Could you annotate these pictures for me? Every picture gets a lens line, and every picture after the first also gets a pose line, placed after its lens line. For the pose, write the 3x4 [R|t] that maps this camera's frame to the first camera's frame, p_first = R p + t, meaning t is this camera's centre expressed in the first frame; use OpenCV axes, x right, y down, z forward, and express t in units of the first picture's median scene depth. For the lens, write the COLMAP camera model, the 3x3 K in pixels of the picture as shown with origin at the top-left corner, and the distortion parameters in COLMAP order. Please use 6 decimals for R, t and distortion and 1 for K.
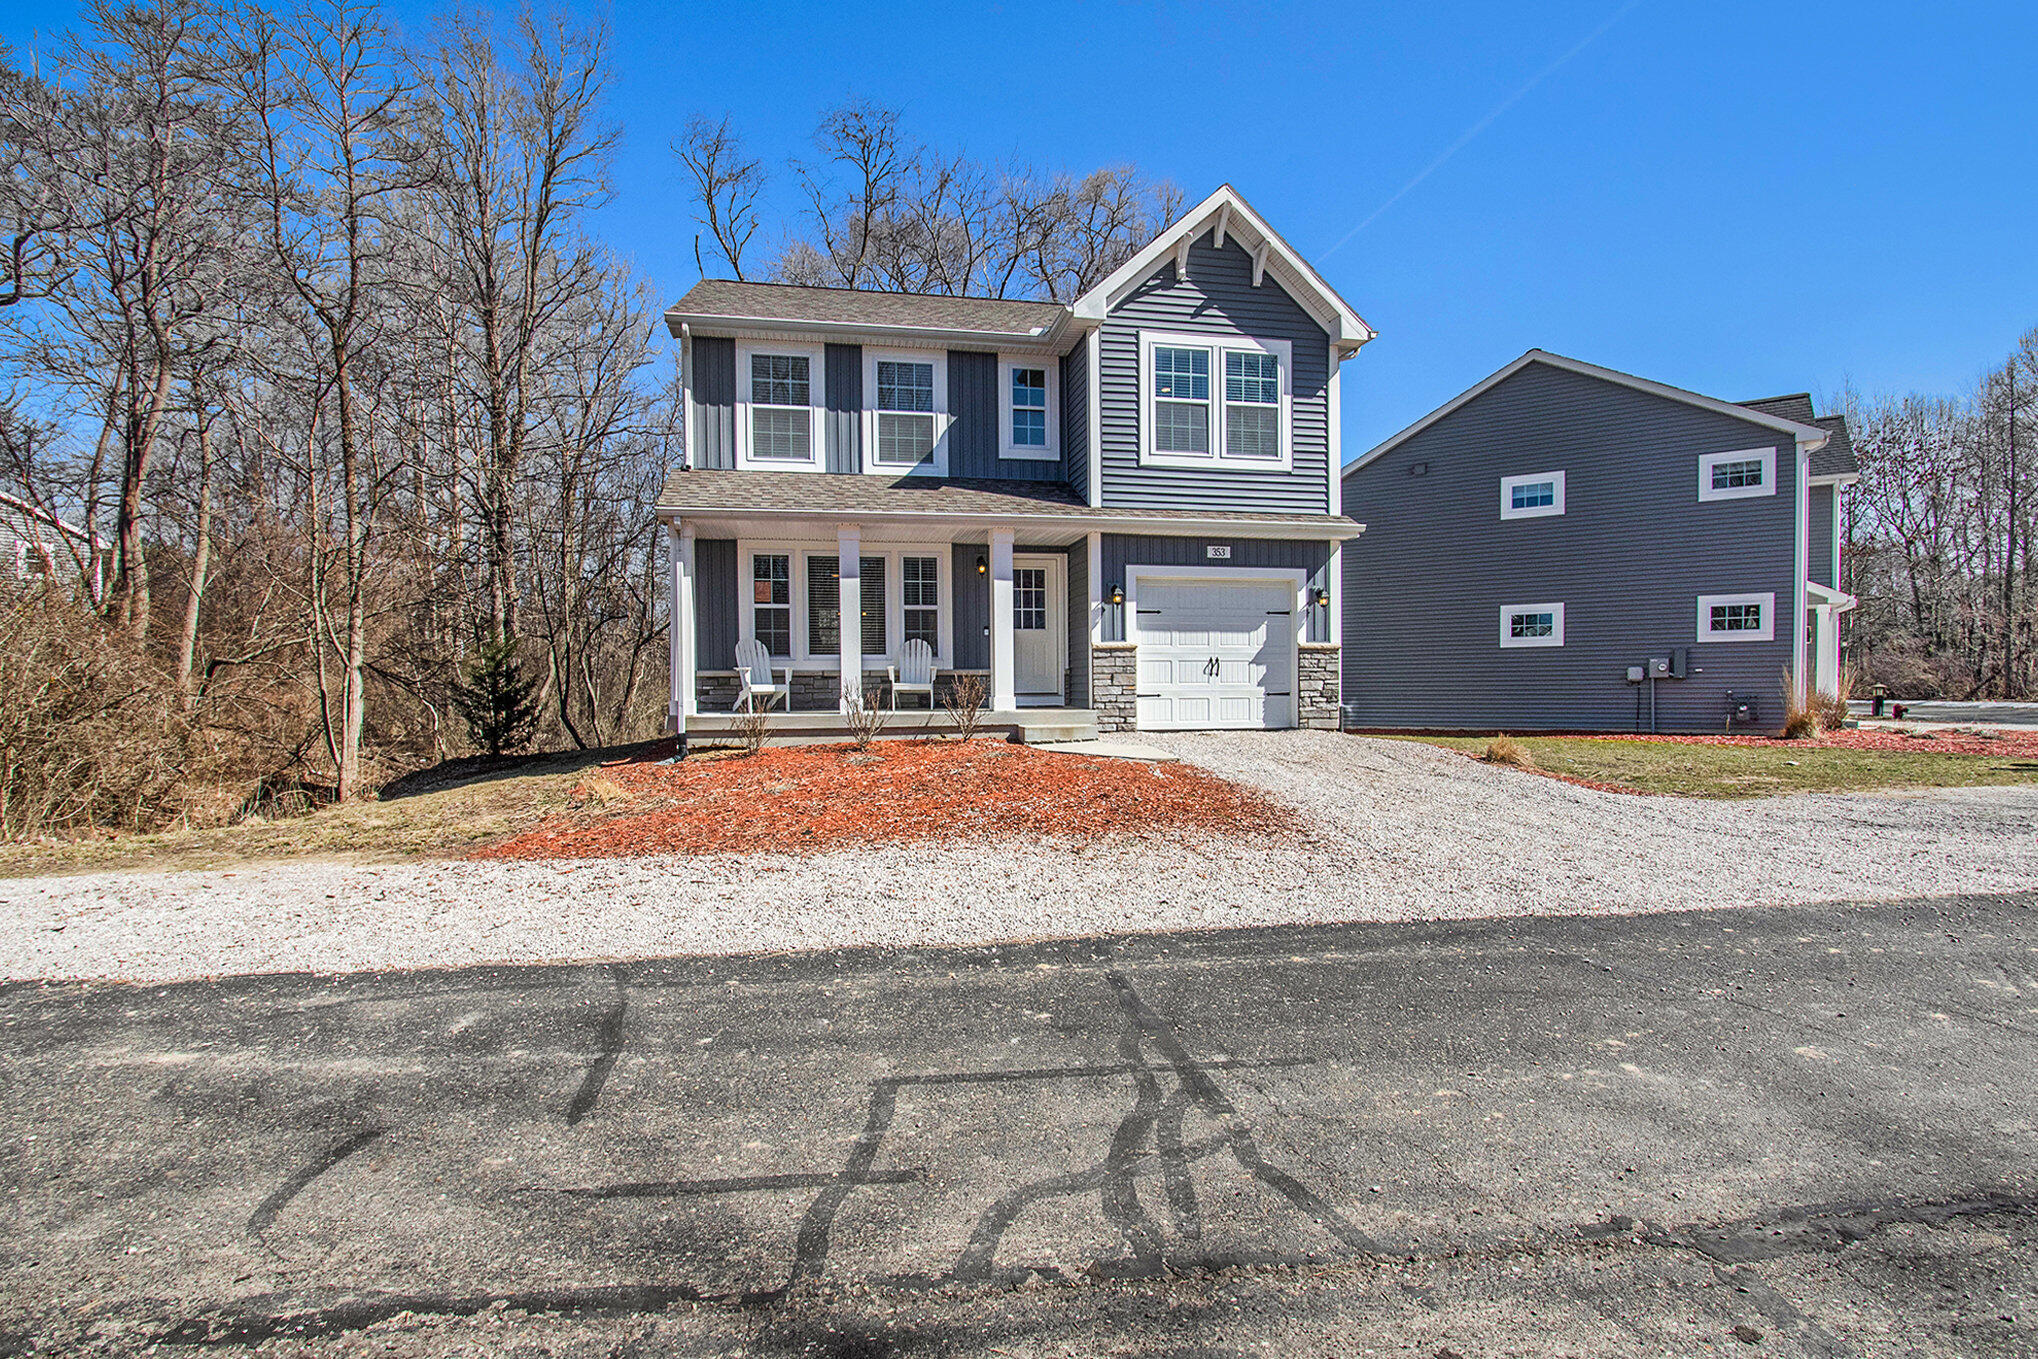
lens RADIAL K [[922.7, 0, 1100.1], [0, 922.7, 668.7], [0, 0, 1]] dist [-0.012210, -0.000342]
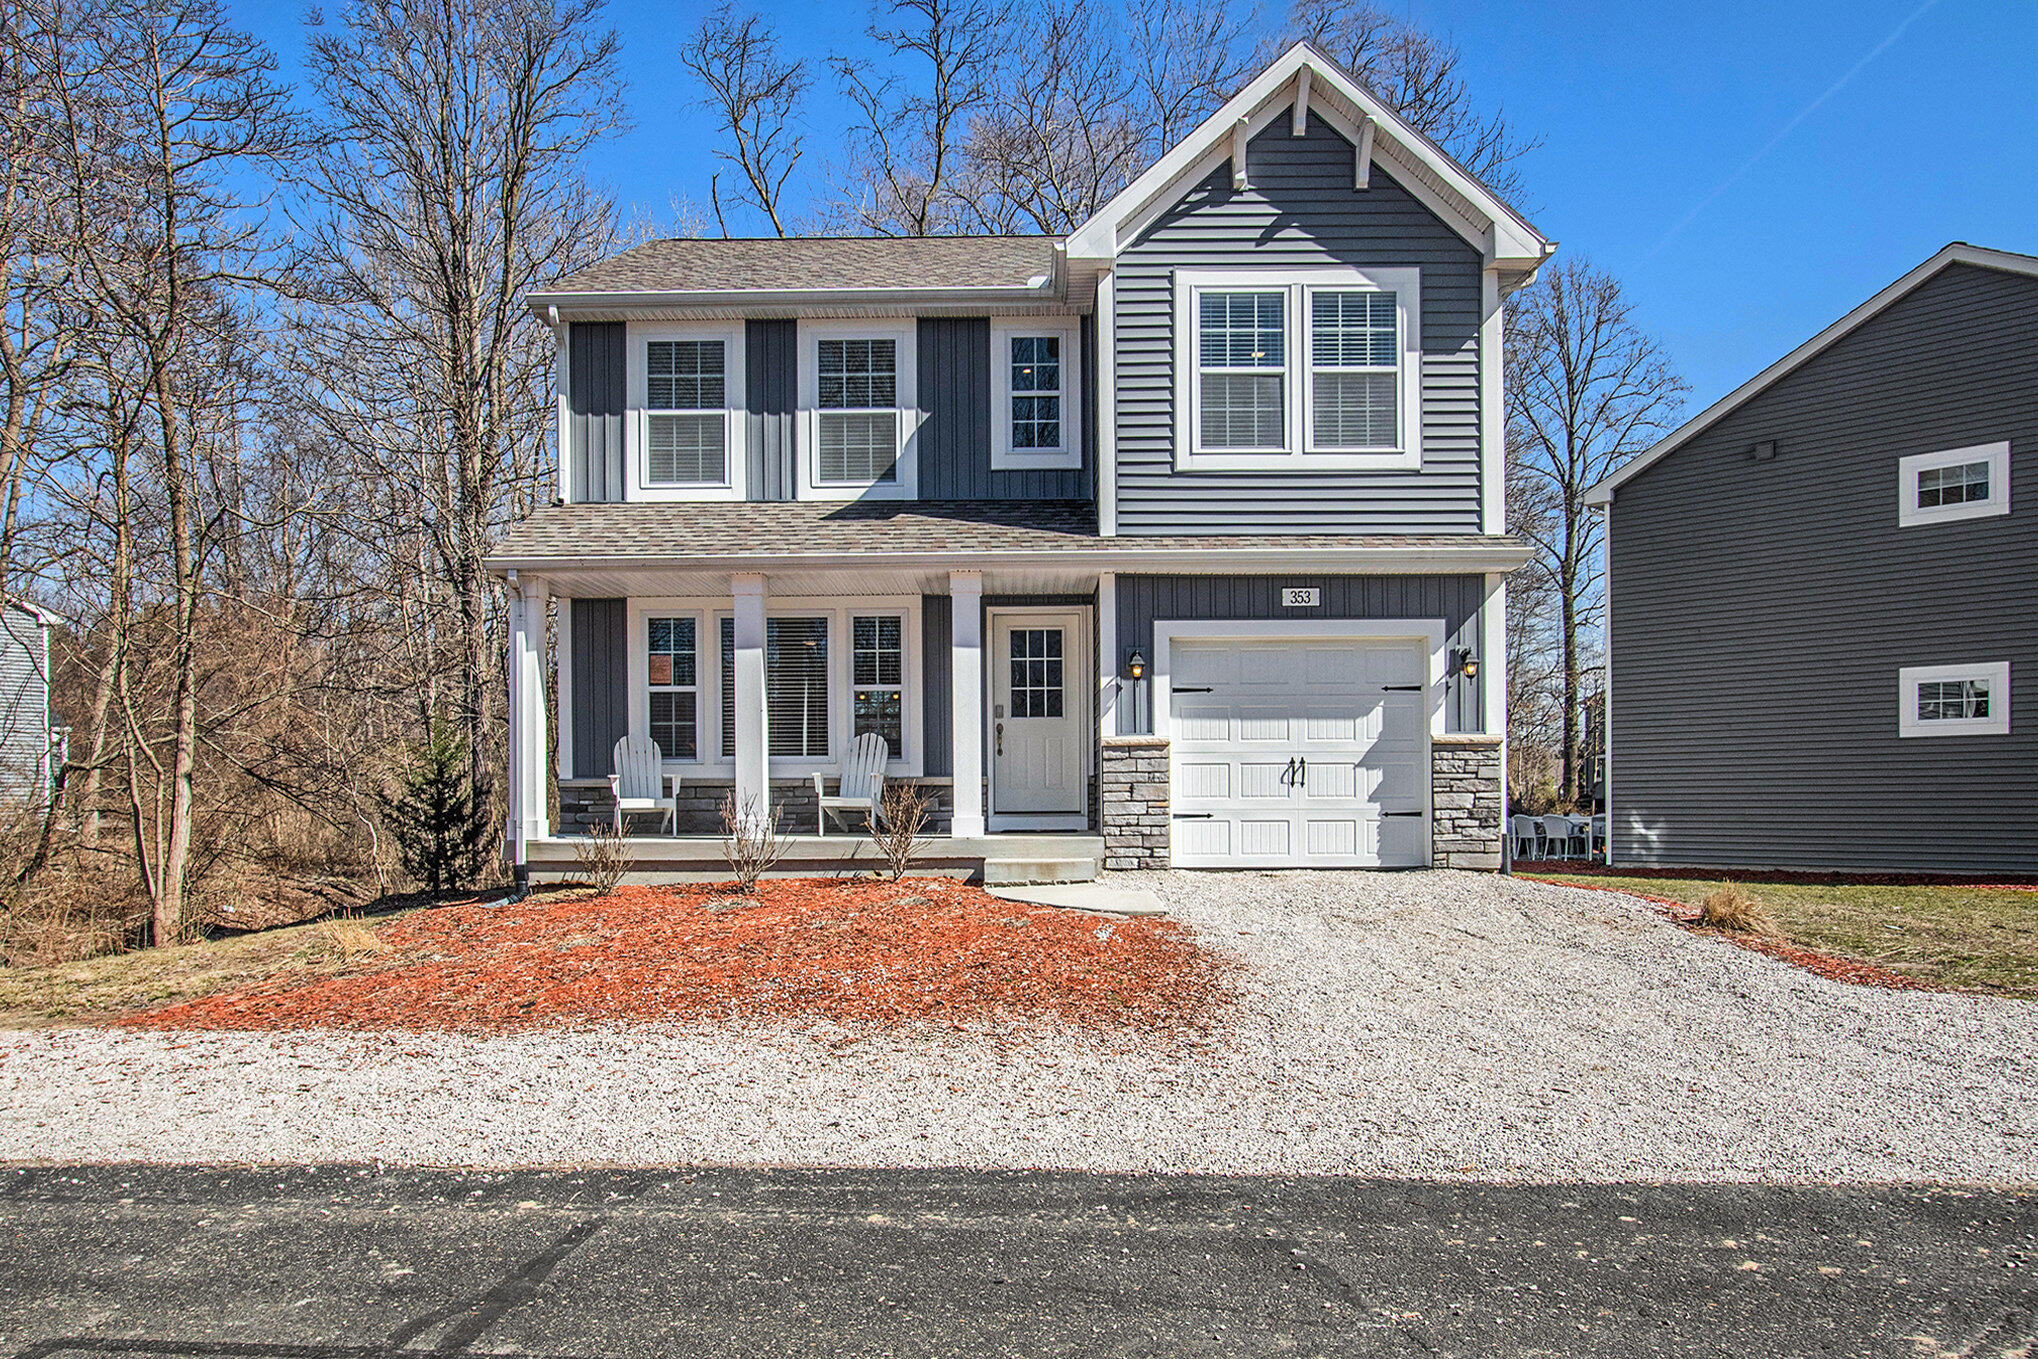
lens RADIAL K [[1367.3, 0, 1023.7], [0, 1367.3, 749.0], [0, 0, 1]] dist [-0.005904, 0.003541]
pose [[0.979561, -0.005038, -0.201083, 0.131169], [0.001528, 0.999844, -0.017605, -0.001807], [0.201140, 0.016938, 0.979416, 0.011629]]
